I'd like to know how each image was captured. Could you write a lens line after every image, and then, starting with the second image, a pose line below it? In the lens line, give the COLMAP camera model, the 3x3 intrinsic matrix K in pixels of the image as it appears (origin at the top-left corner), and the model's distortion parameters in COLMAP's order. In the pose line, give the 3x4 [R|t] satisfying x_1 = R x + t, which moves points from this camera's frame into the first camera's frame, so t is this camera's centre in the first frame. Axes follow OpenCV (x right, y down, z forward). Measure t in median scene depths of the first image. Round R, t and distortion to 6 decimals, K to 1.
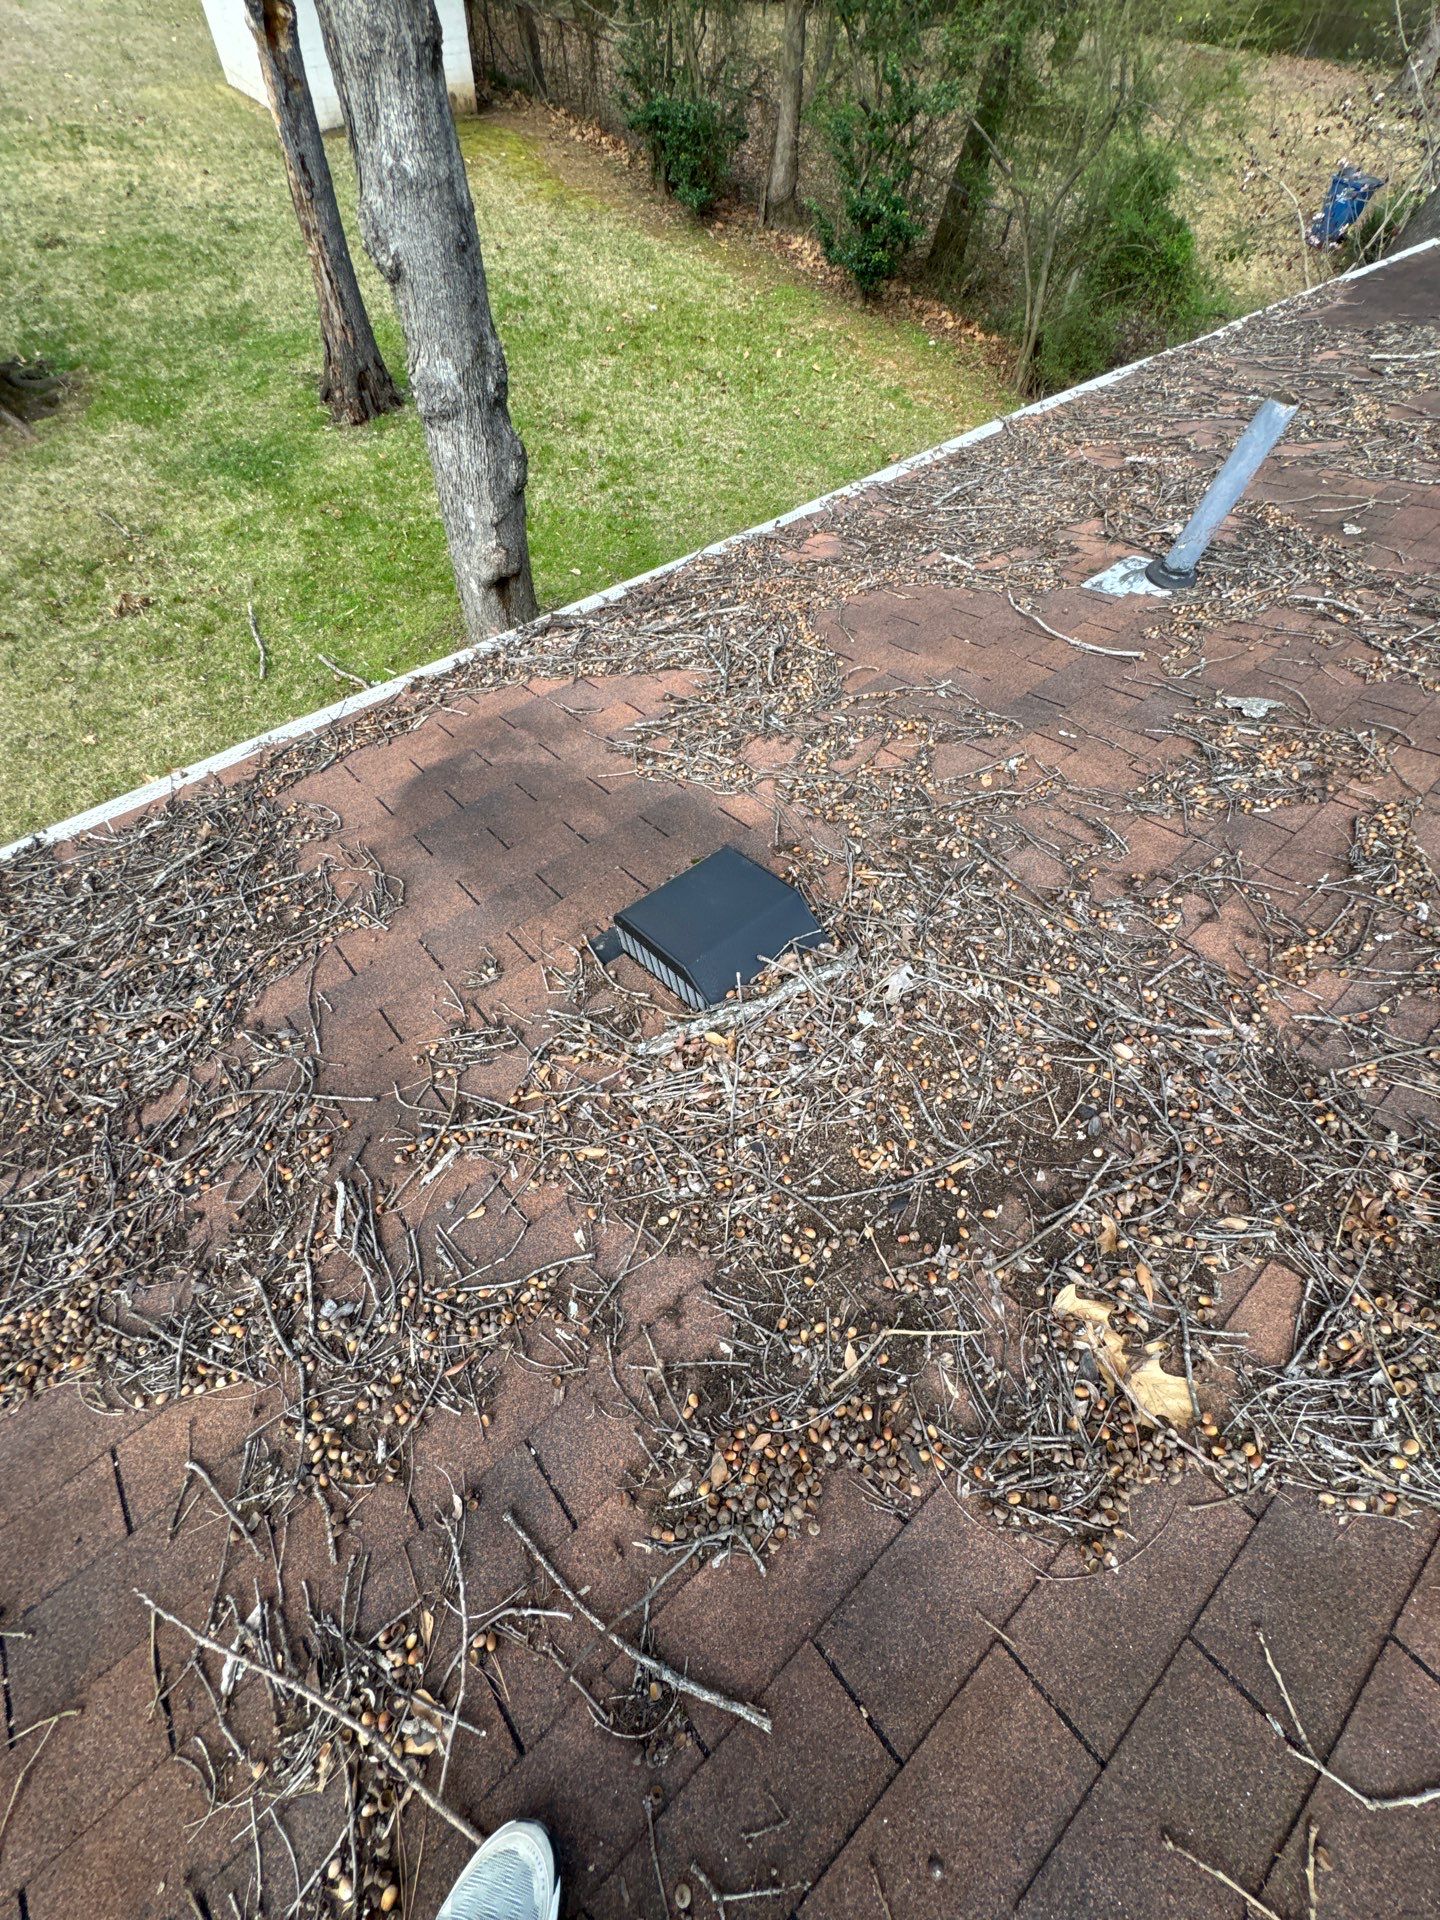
lens RADIAL K [[785.3, 0, 719.8], [0, 785.3, 969.7], [0, 0, 1]] dist [0.001154, 0.000322]
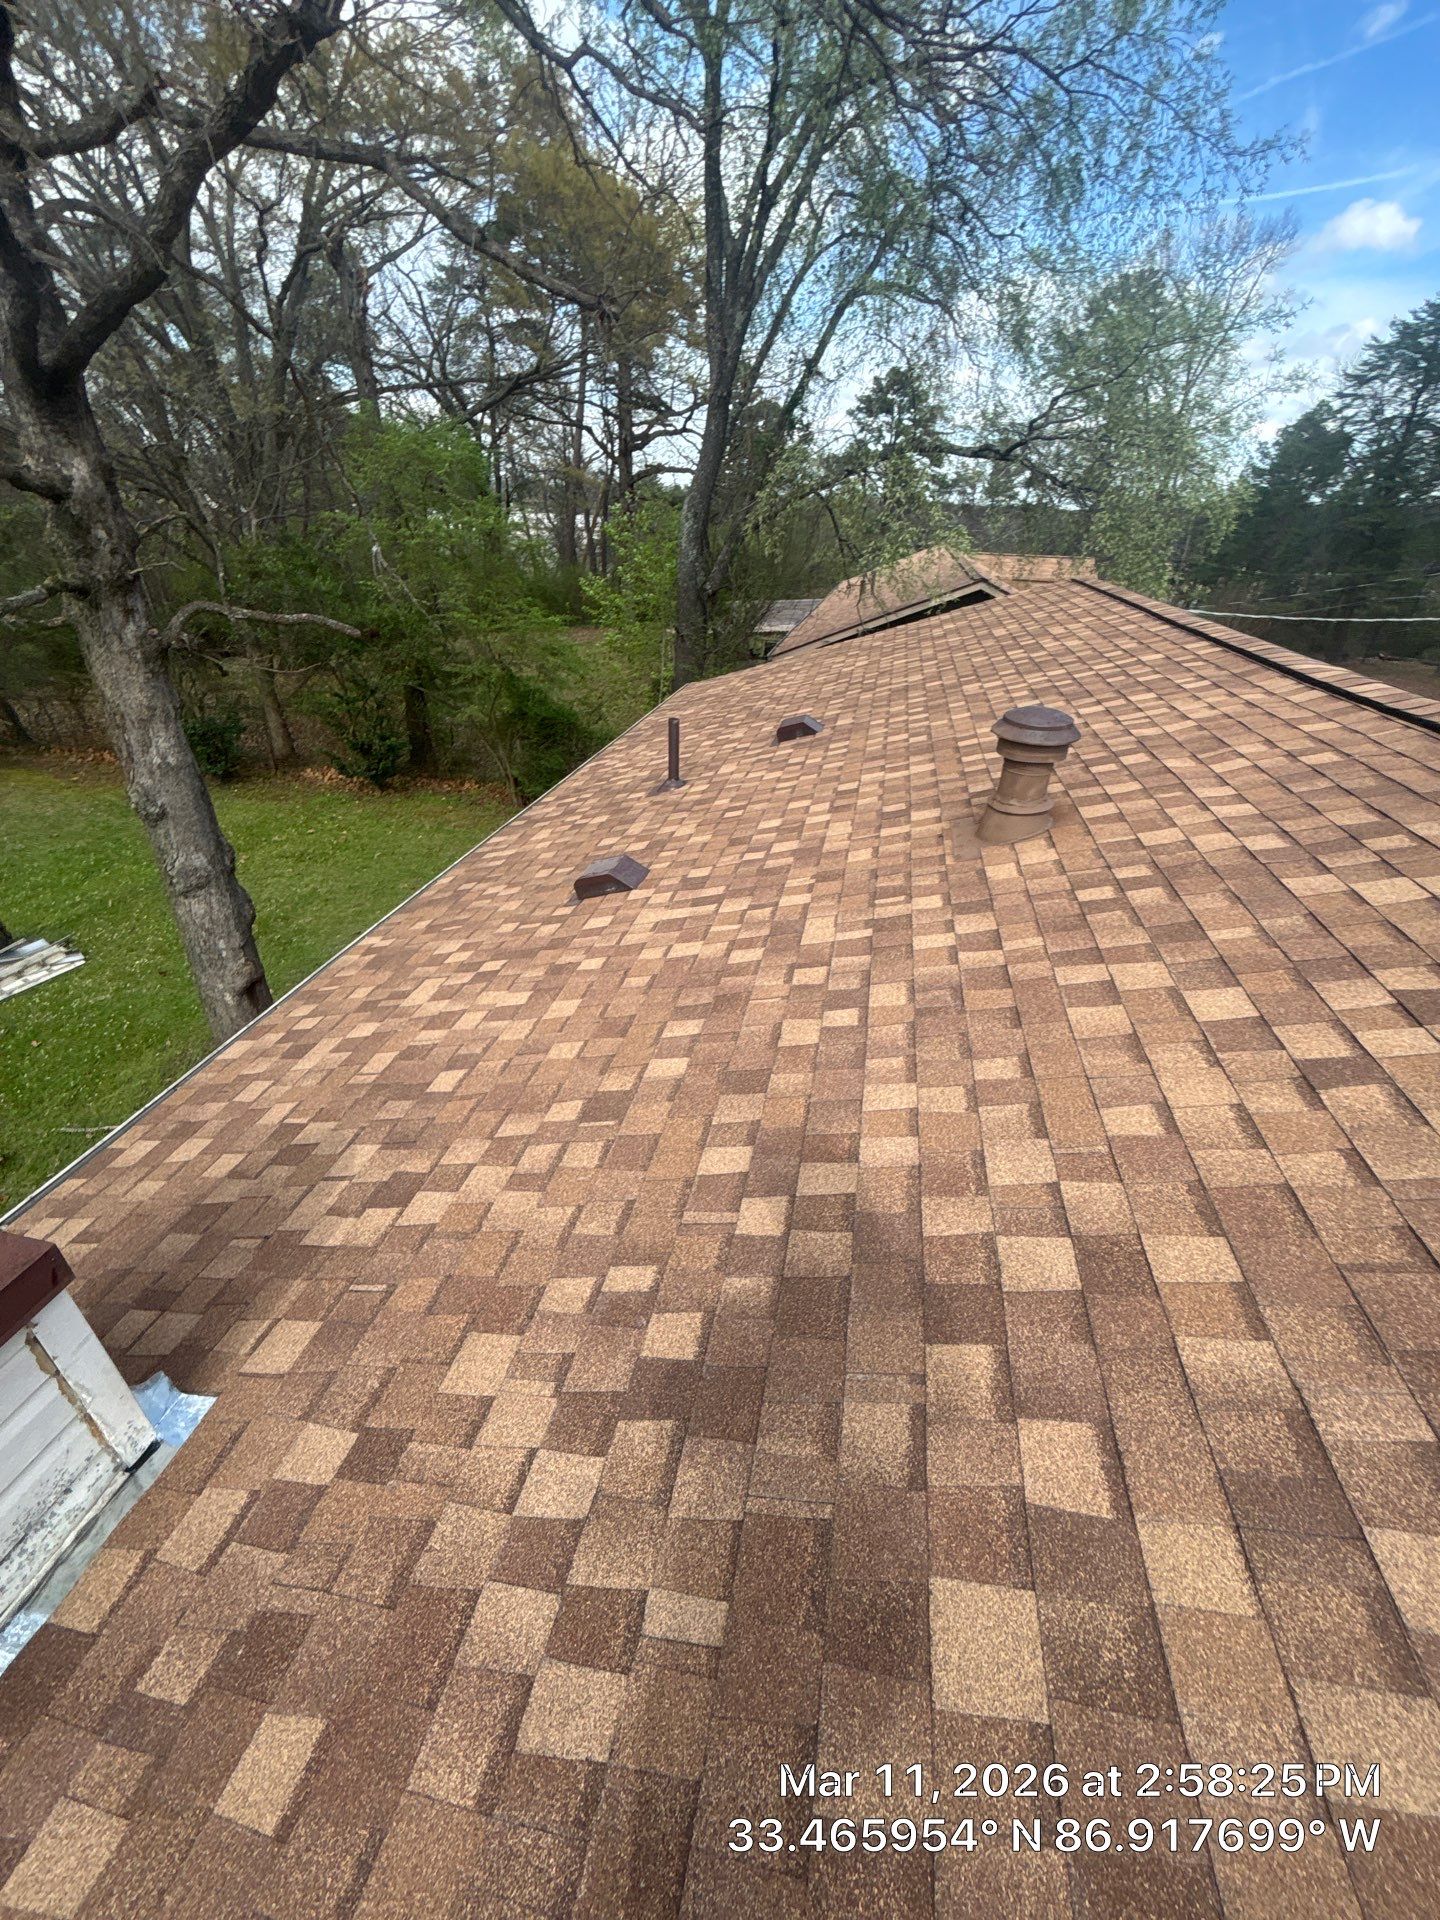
lens RADIAL K [[771.0, 0, 721.8], [0, 771.0, 952.3], [0, 0, 1]] dist [-0.000866, -0.000146]
pose [[0.786568, -0.361651, 0.500519, -1.015121], [0.552438, 0.774285, -0.308698, 1.043504], [-0.275904, 0.519318, 0.808818, -1.019217]]
